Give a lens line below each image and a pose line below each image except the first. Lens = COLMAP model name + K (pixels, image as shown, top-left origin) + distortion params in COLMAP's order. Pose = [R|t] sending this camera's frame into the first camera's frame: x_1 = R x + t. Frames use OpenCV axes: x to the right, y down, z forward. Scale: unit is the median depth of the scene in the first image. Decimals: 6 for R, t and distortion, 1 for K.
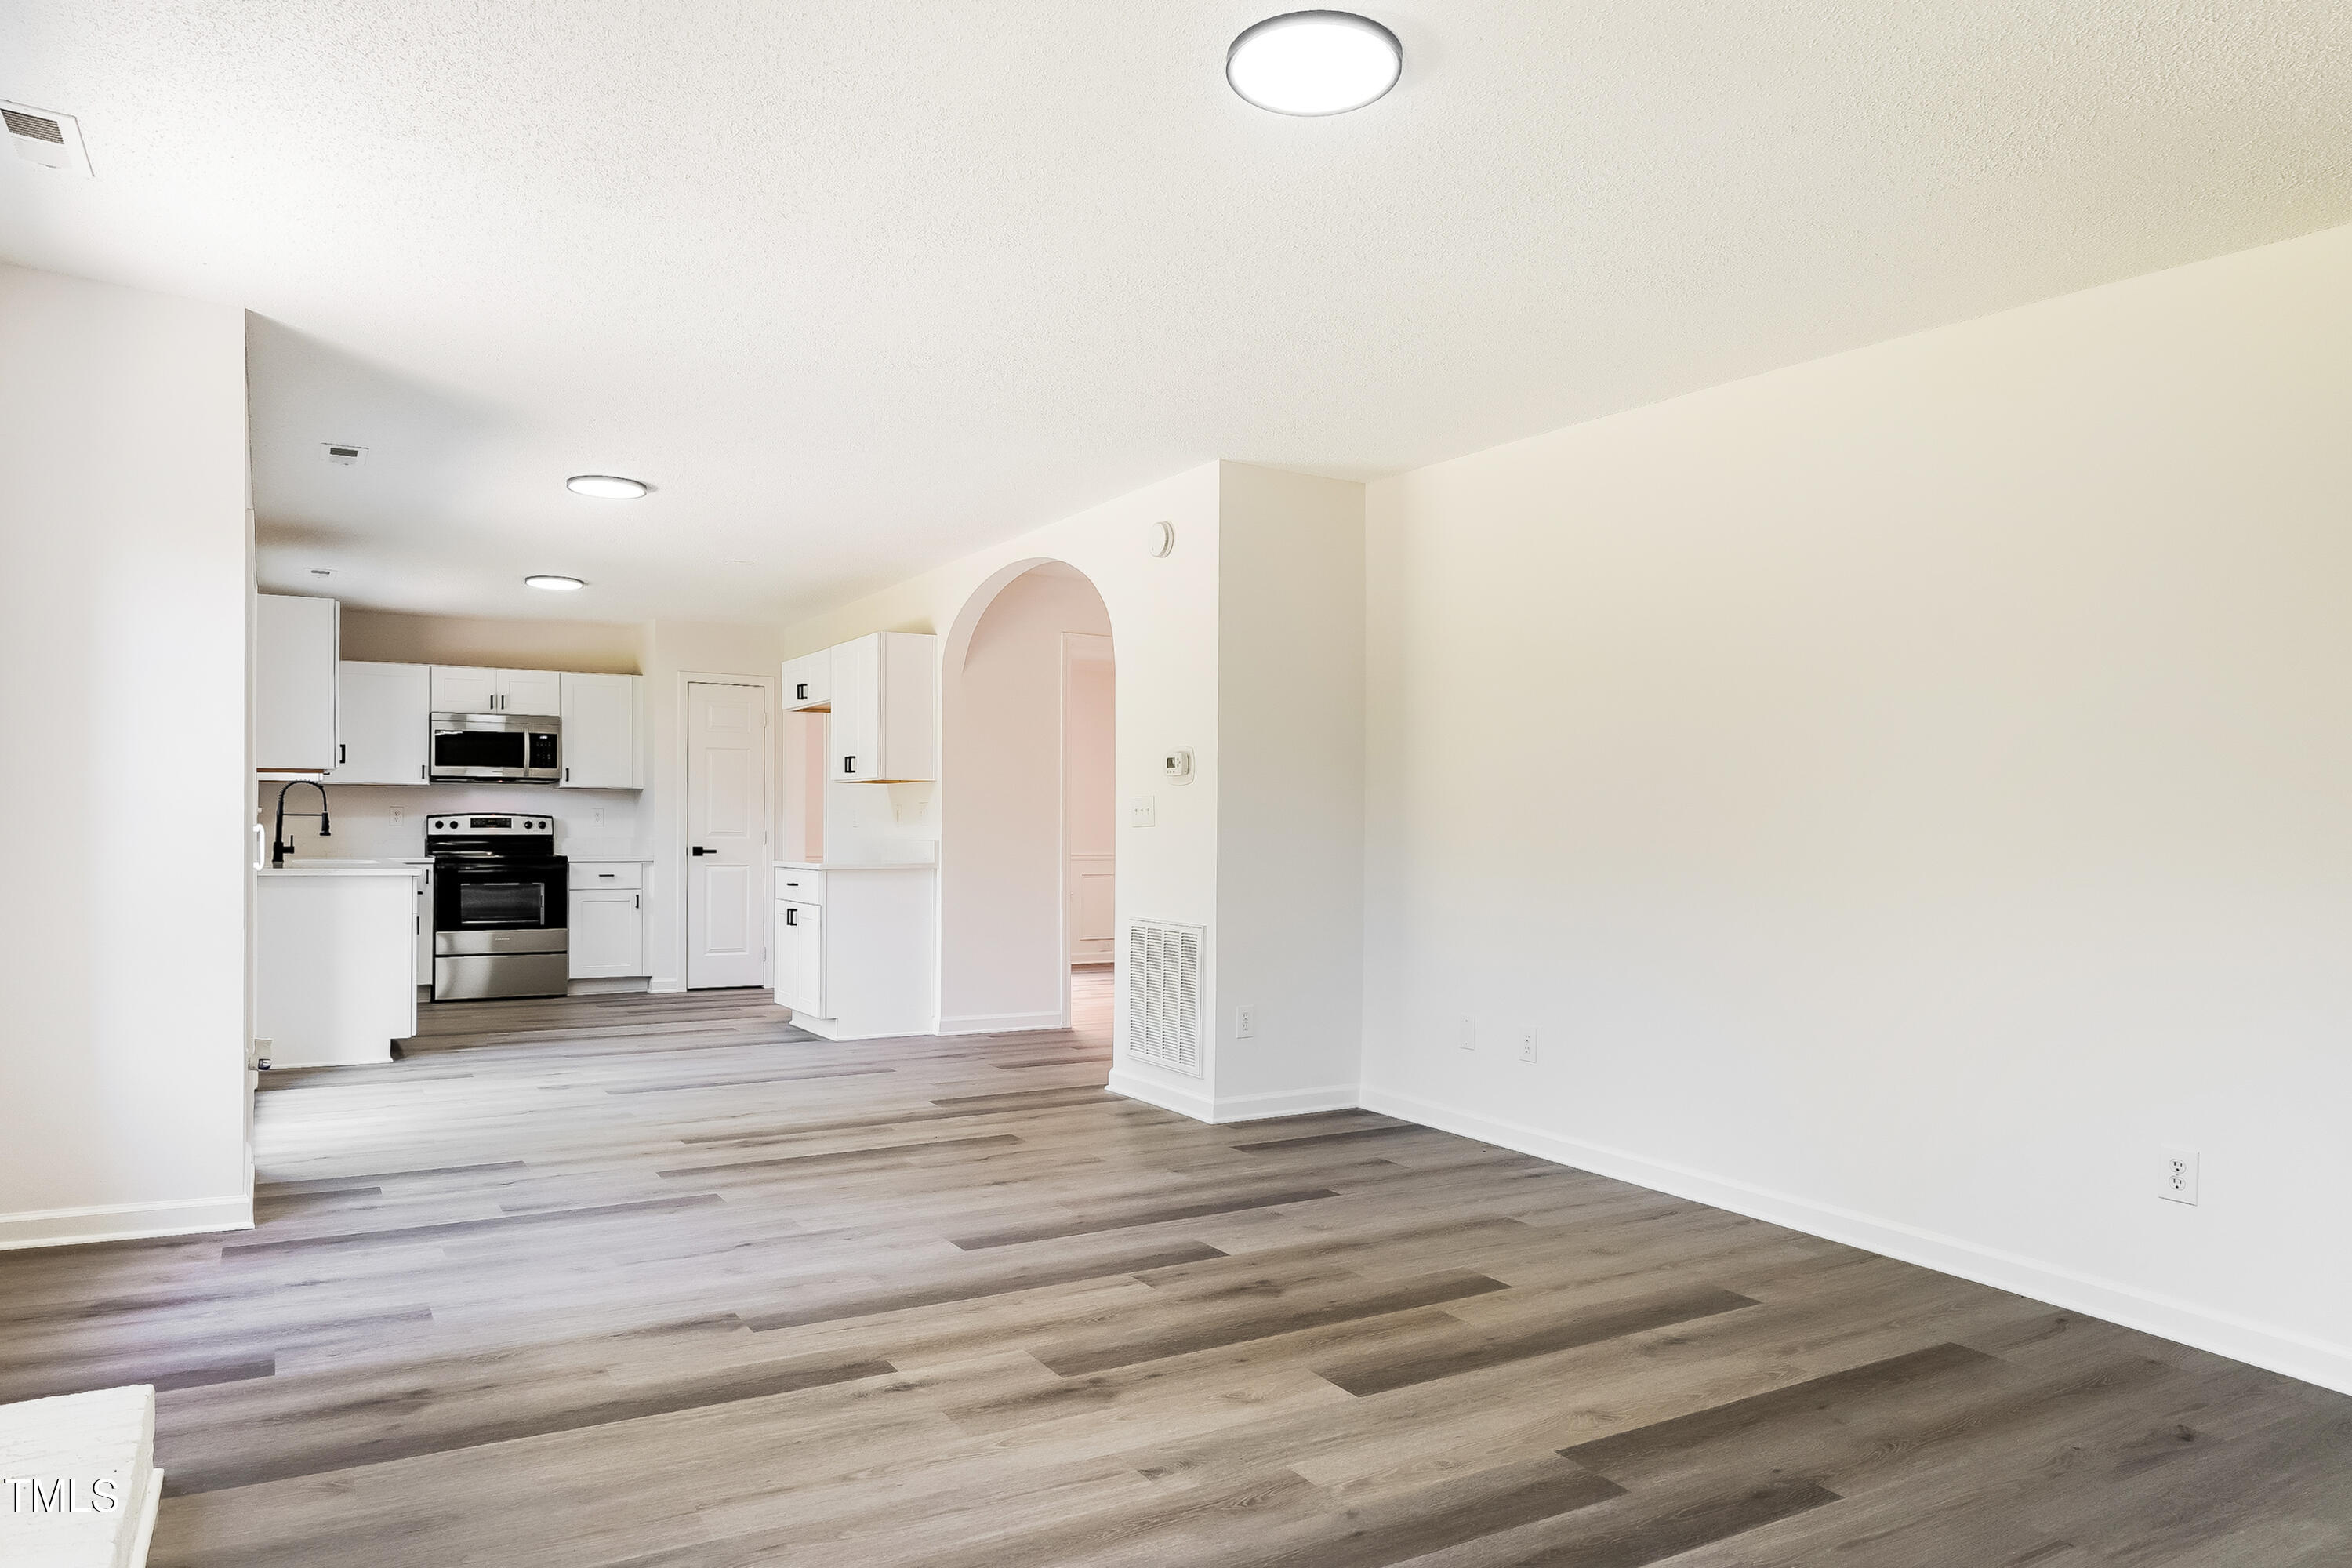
lens RADIAL K [[1504.1, 0, 1176.5], [0, 1504.1, 827.4], [0, 0, 1]] dist [0.034385, 0.000823]
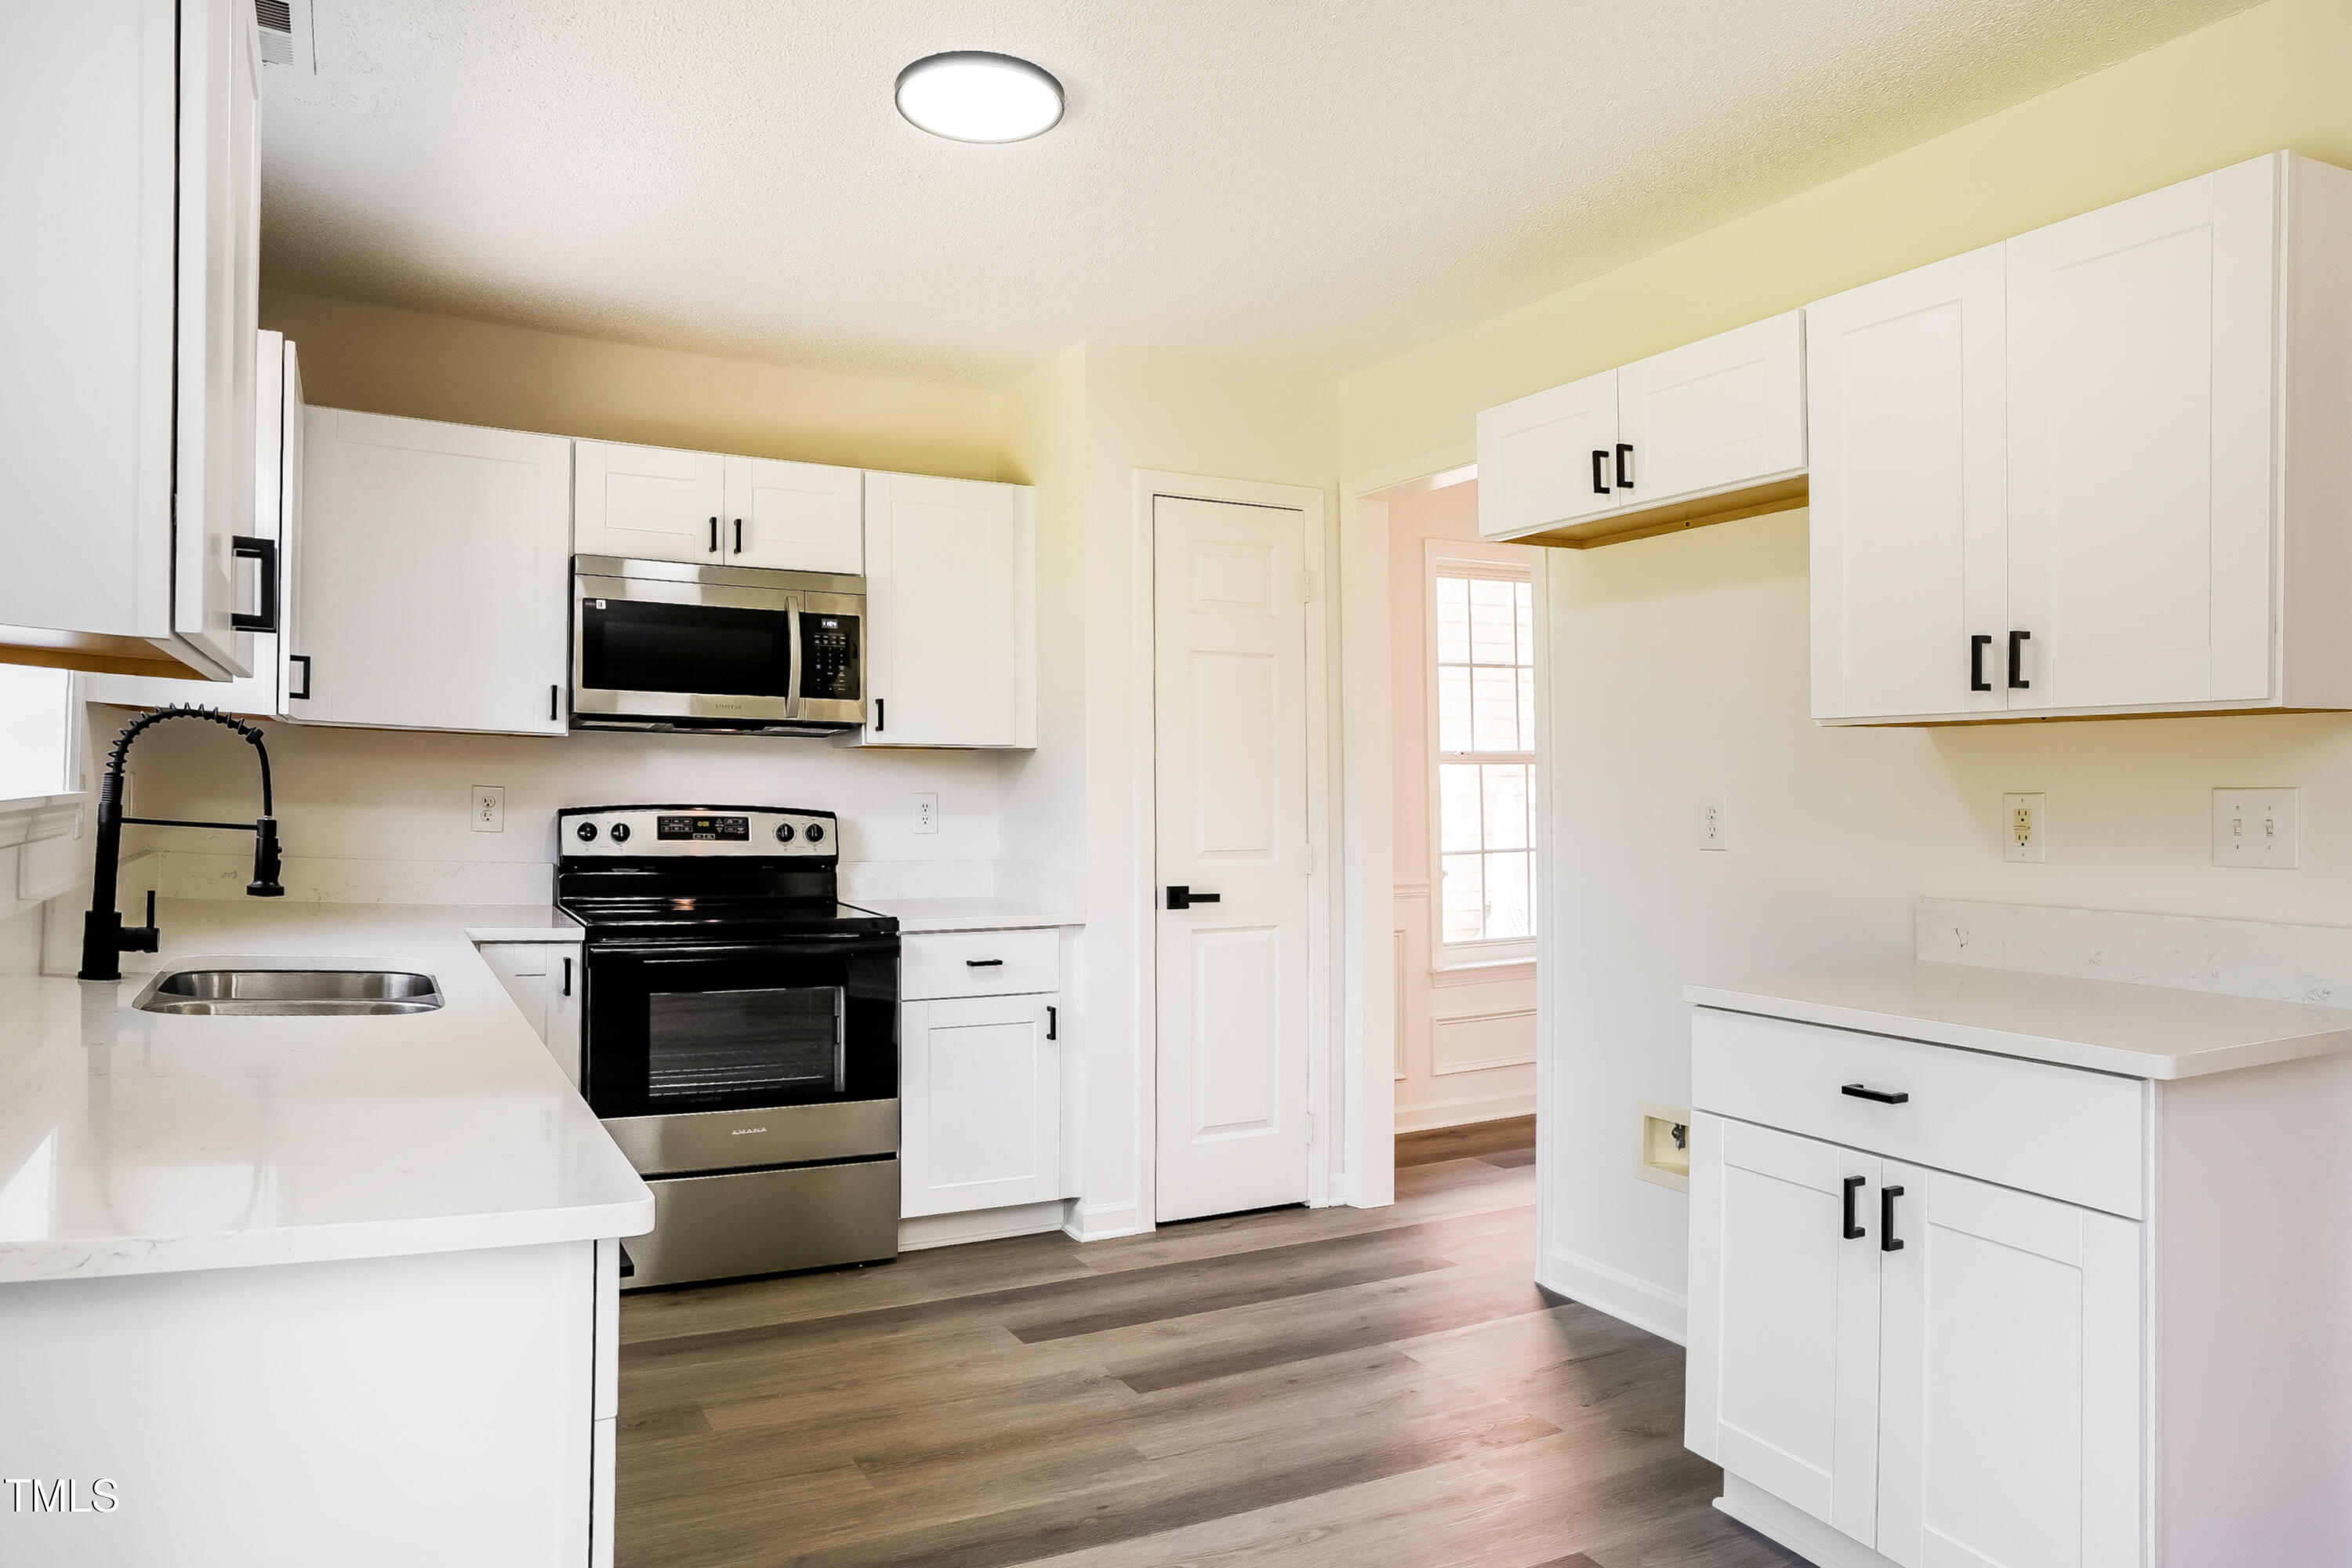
lens RADIAL K [[1548.2, 0, 1175.3], [0, 1548.2, 817.6], [0, 0, 1]] dist [0.026590, -0.000376]
pose [[0.998170, 0.007431, -0.060010, -0.305980], [-0.006544, 0.999866, 0.014973, -0.013641], [0.060113, -0.014553, 0.998085, 0.596407]]
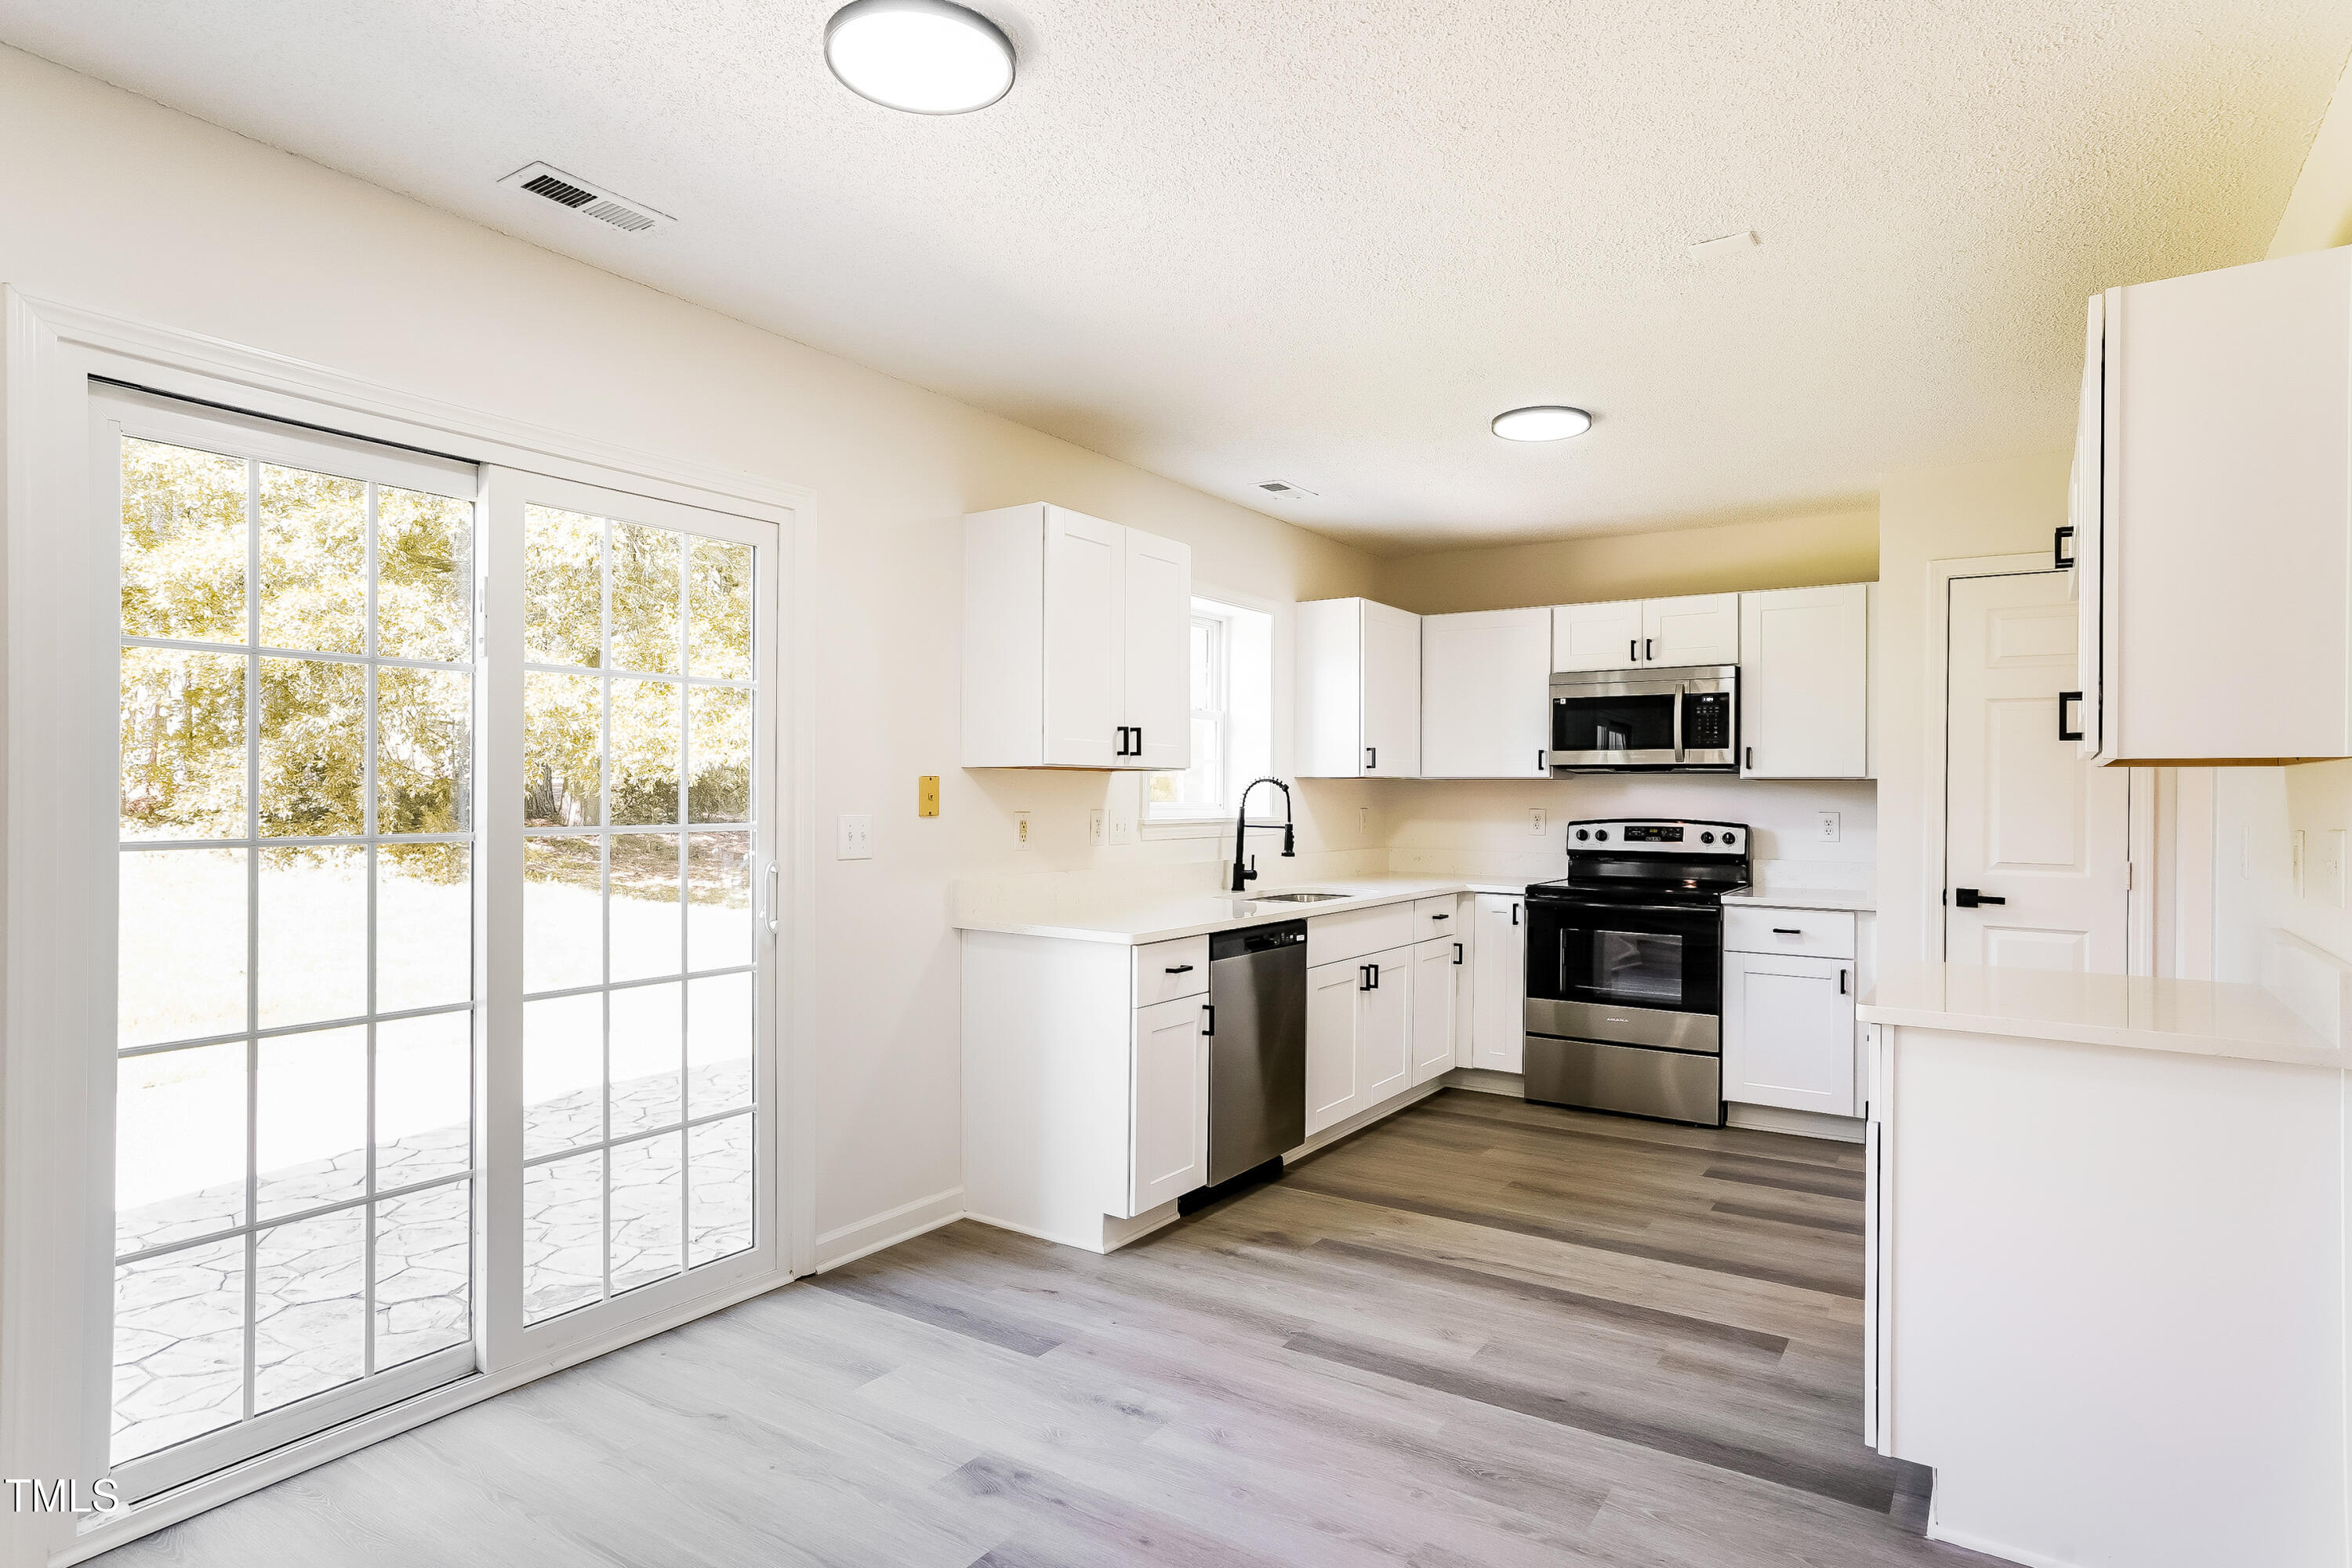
lens RADIAL K [[1319.9, 0, 1176.0], [0, 1319.9, 784.0], [0, 0, 1]] dist [0.002936, 0.000917]
pose [[0.435025, -0.006911, -0.900392, -0.023850], [-0.004042, 0.999945, -0.009628, -0.019024], [0.900409, 0.007828, 0.434973, 0.582034]]
